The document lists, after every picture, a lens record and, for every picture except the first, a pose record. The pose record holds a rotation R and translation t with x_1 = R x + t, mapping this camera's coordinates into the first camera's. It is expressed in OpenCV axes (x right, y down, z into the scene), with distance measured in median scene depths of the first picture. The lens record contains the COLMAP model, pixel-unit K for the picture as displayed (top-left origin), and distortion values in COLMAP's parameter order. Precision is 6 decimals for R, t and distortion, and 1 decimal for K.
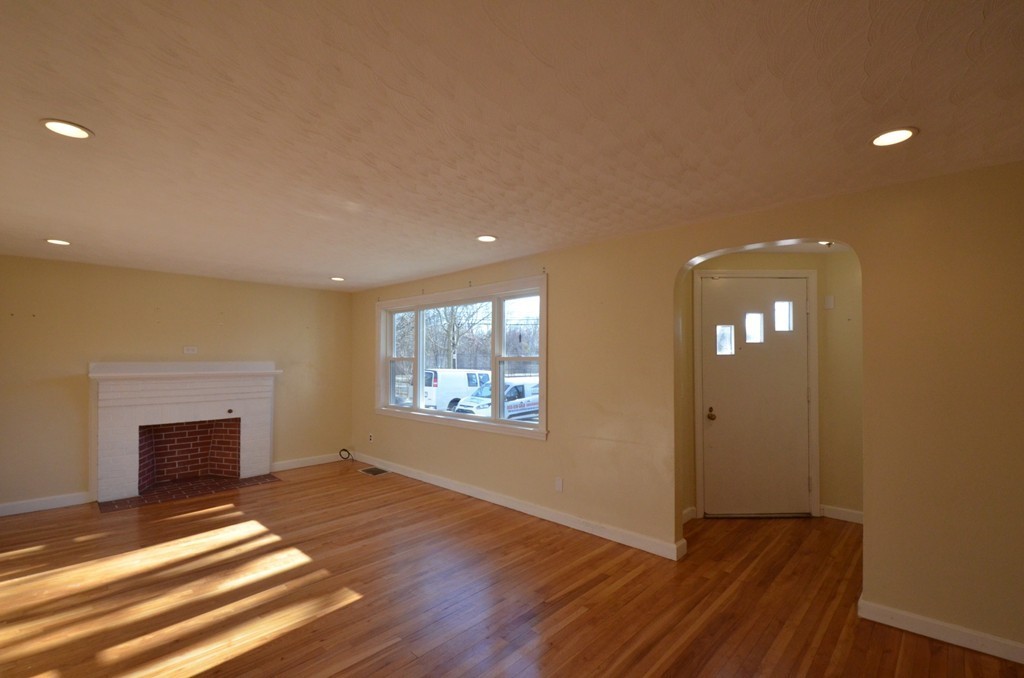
lens RADIAL K [[449.3, 0, 516.2], [0, 449.3, 344.9], [0, 0, 1]] dist [-0.001913, -0.006384]
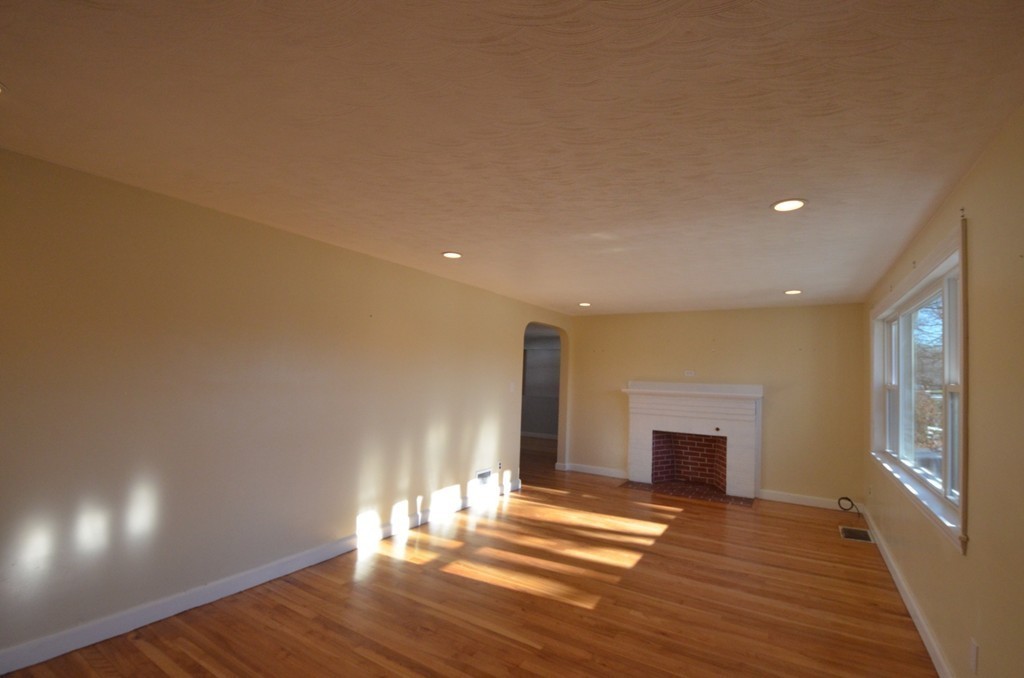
lens RADIAL K [[449.3, 0, 536.3], [0, 449.3, 352.8], [0, 0, 1]] dist [-0.001913, -0.006384]
pose [[0.224121, -0.041329, -0.973685, 0.385986], [0.000411, 0.999104, -0.042314, 0.009023], [0.974561, 0.009083, 0.223937, 0.373957]]
